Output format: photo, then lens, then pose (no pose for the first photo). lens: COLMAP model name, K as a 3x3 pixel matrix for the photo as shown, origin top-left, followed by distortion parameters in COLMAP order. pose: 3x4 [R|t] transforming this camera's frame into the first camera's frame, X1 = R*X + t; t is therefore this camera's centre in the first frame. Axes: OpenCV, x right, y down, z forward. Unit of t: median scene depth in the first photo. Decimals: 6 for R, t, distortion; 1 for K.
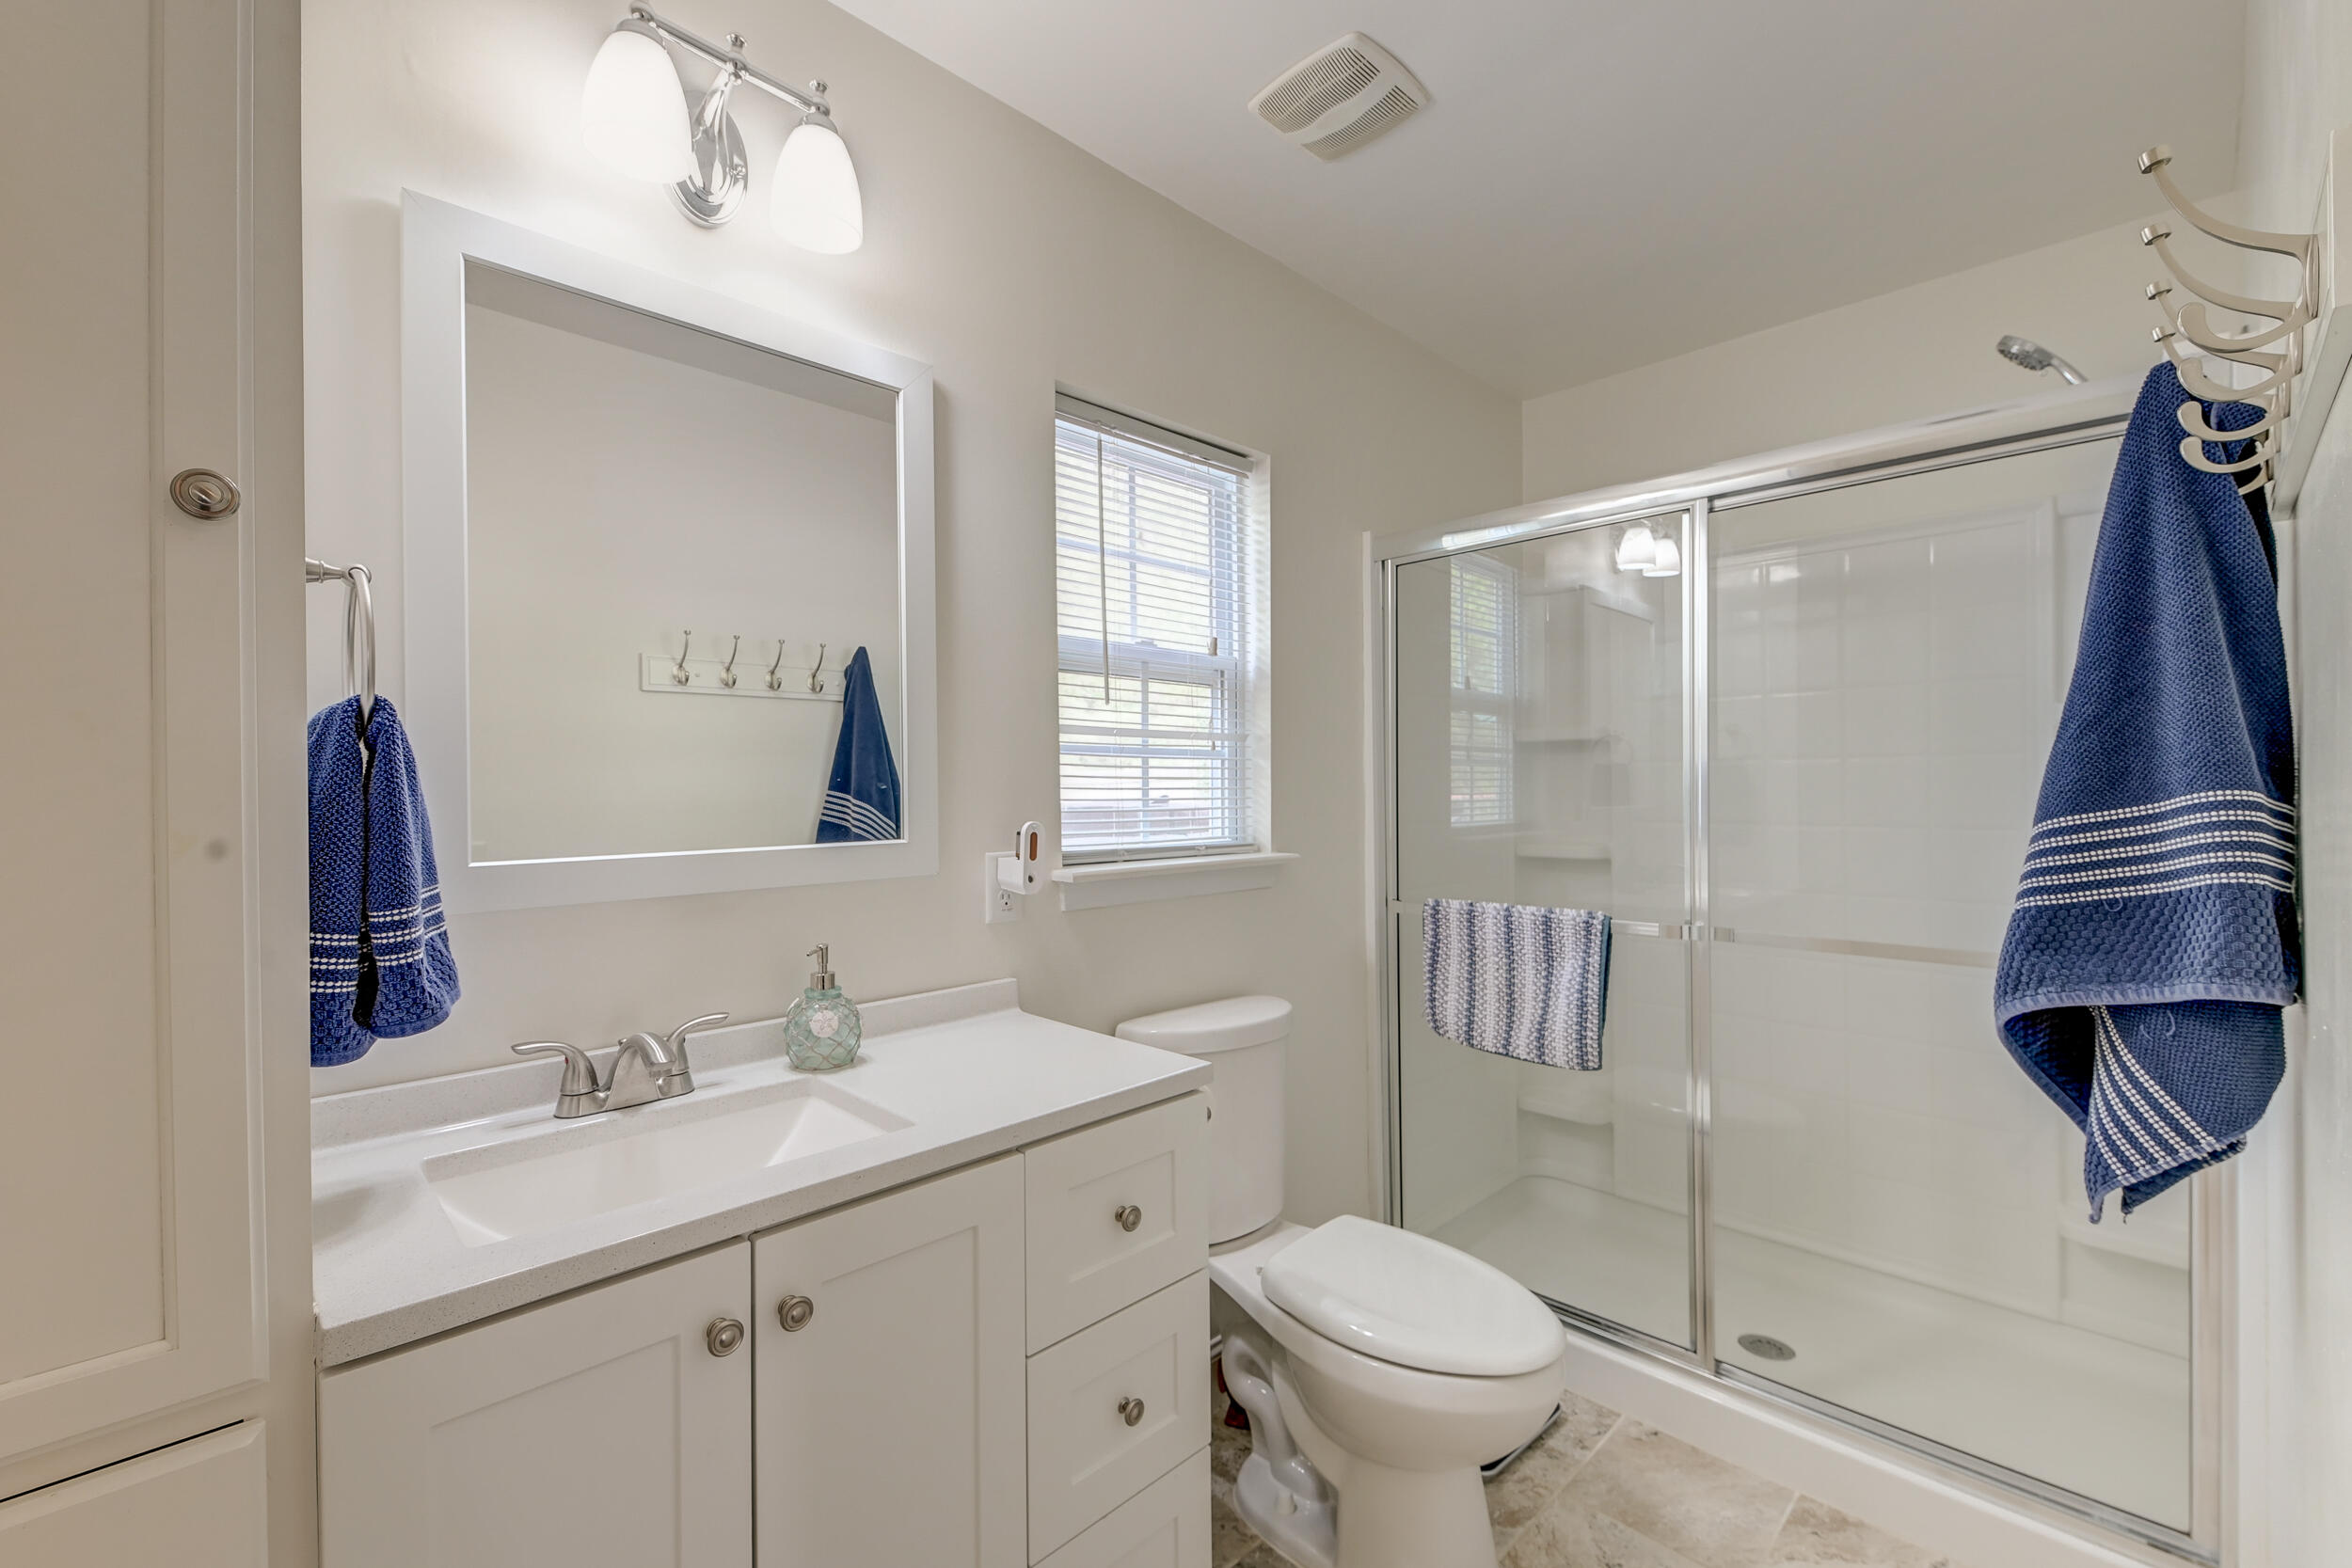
lens RADIAL K [[1006.0, 0, 1176.9], [0, 1006.0, 789.7], [0, 0, 1]] dist [0.001197, -0.000978]
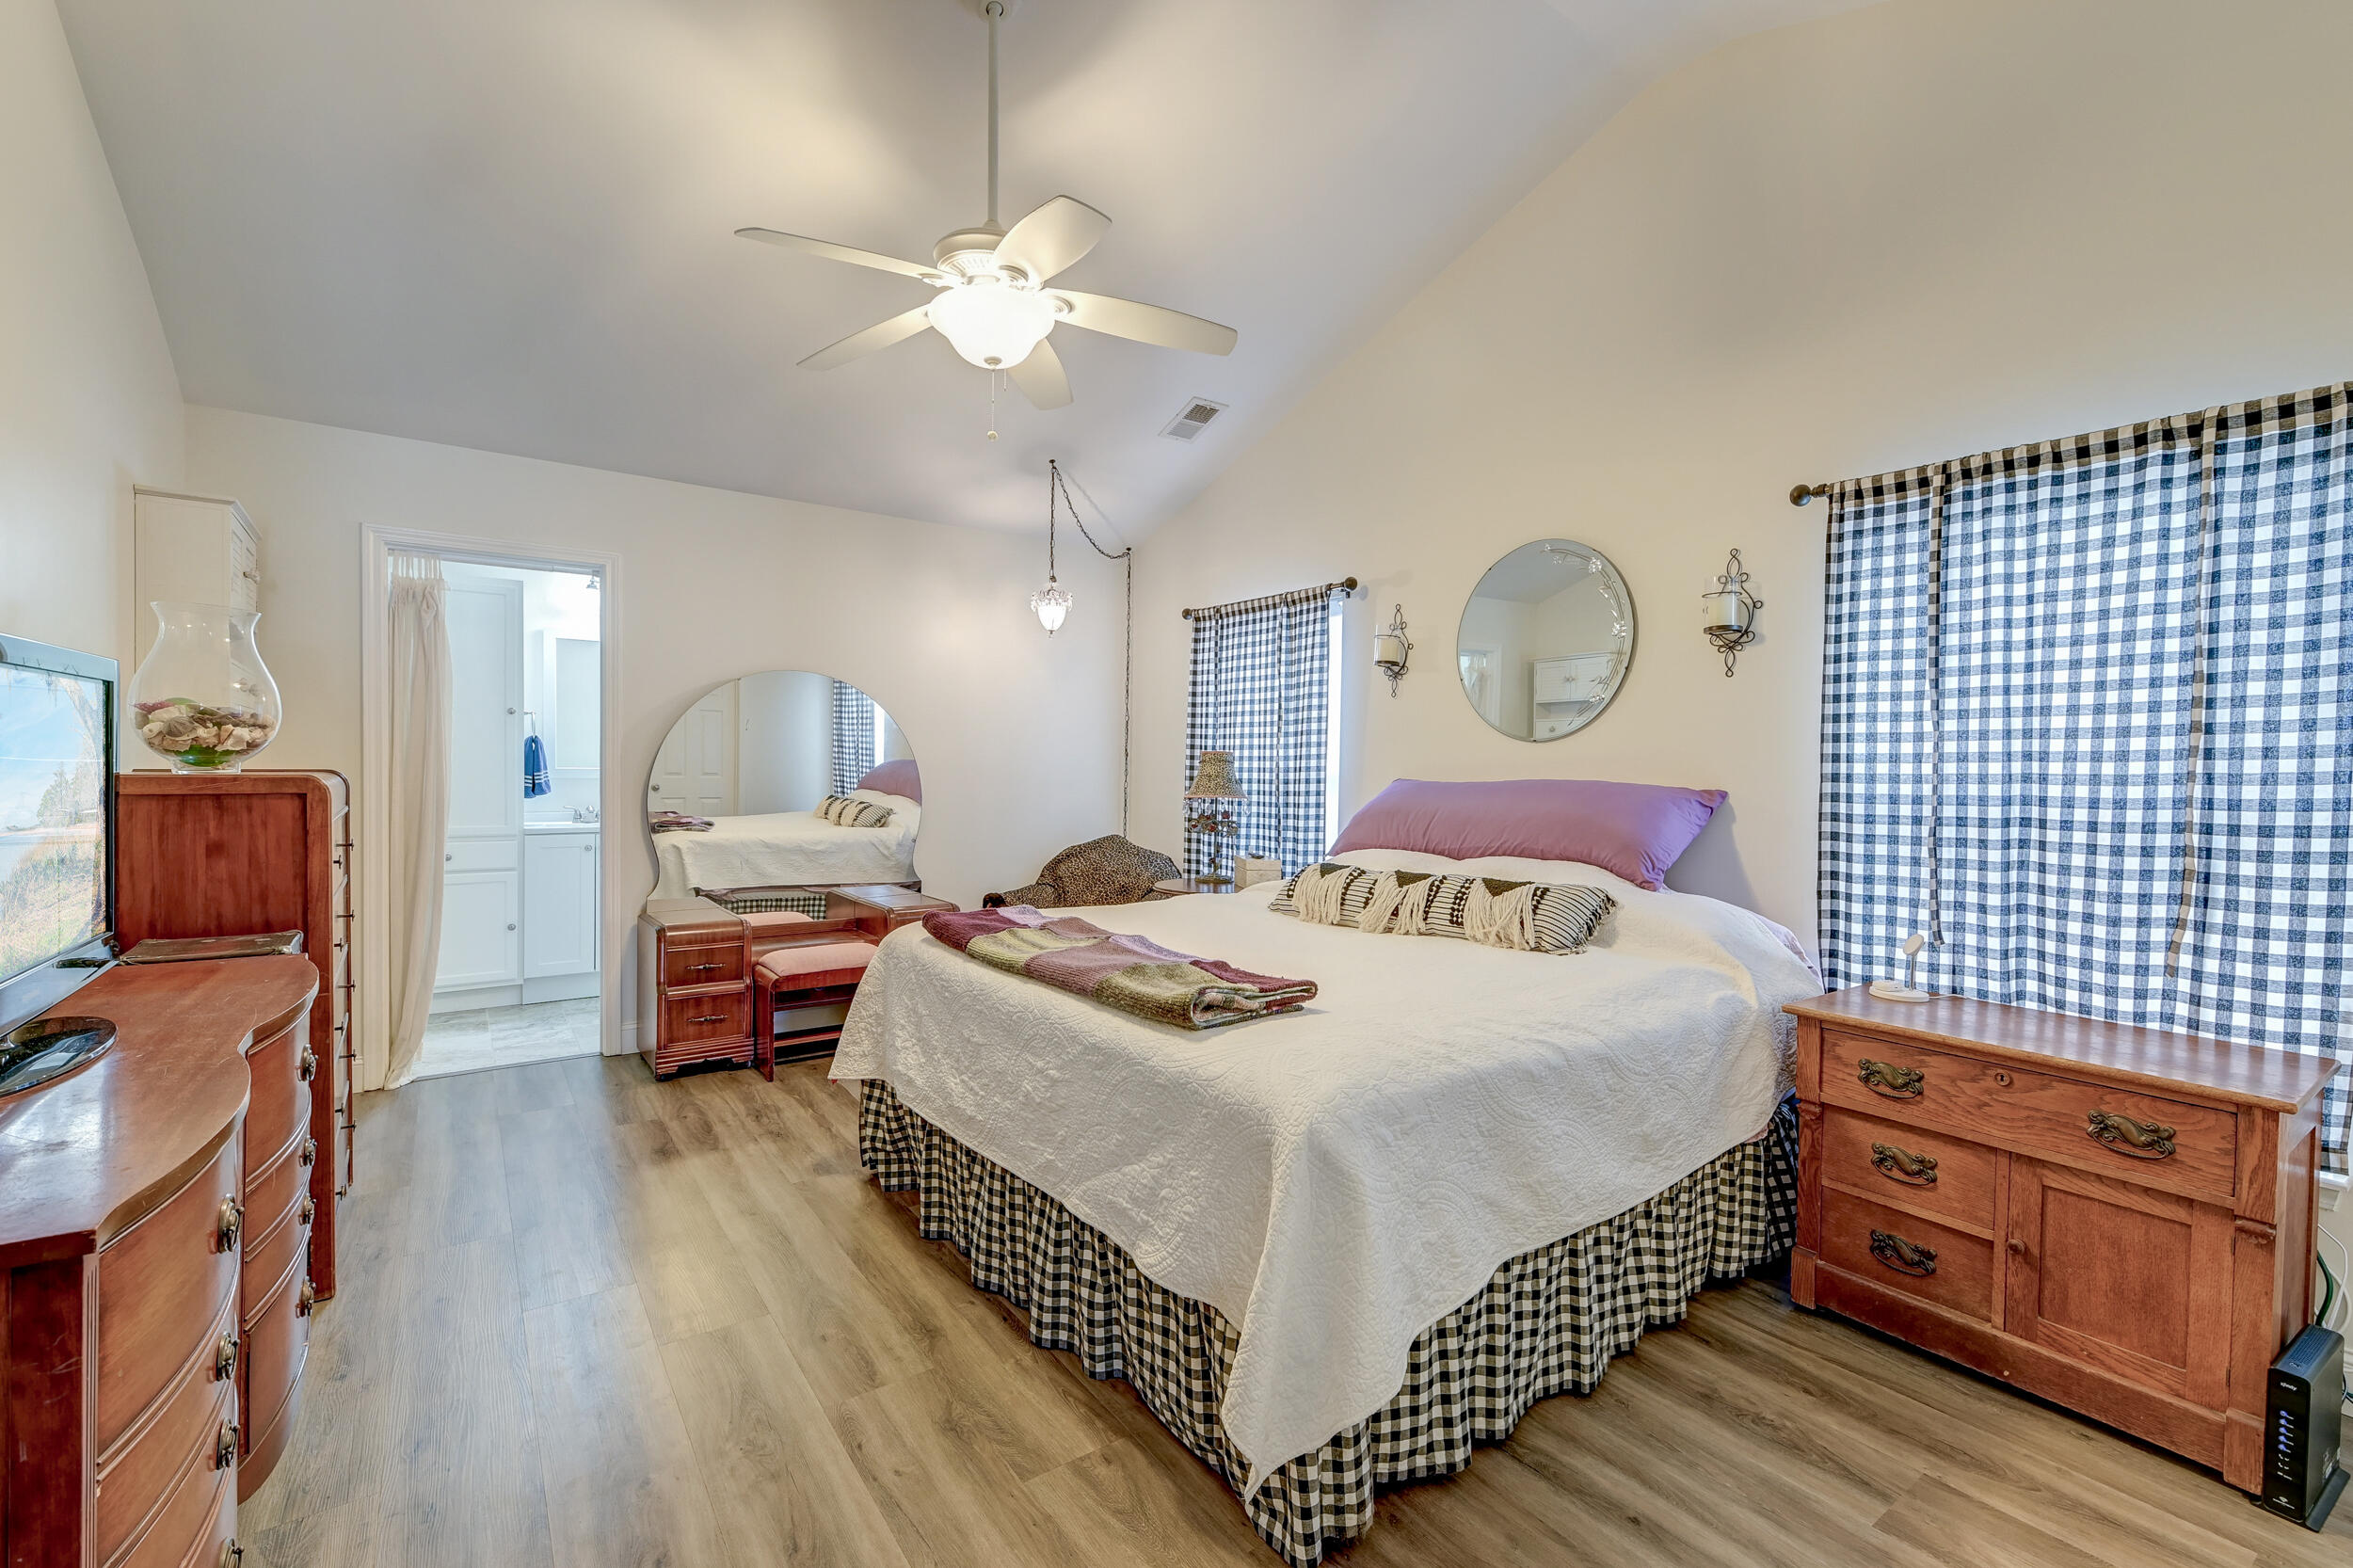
lens RADIAL K [[1006.6, 0, 1177.4], [0, 1006.6, 789.7], [0, 0, 1]] dist [0.001197, -0.000978]
pose [[0.988280, 0.028689, -0.149930, 3.683991], [-0.025058, 0.999346, 0.026052, -0.022161], [0.150579, -0.021989, 0.988353, -4.120809]]
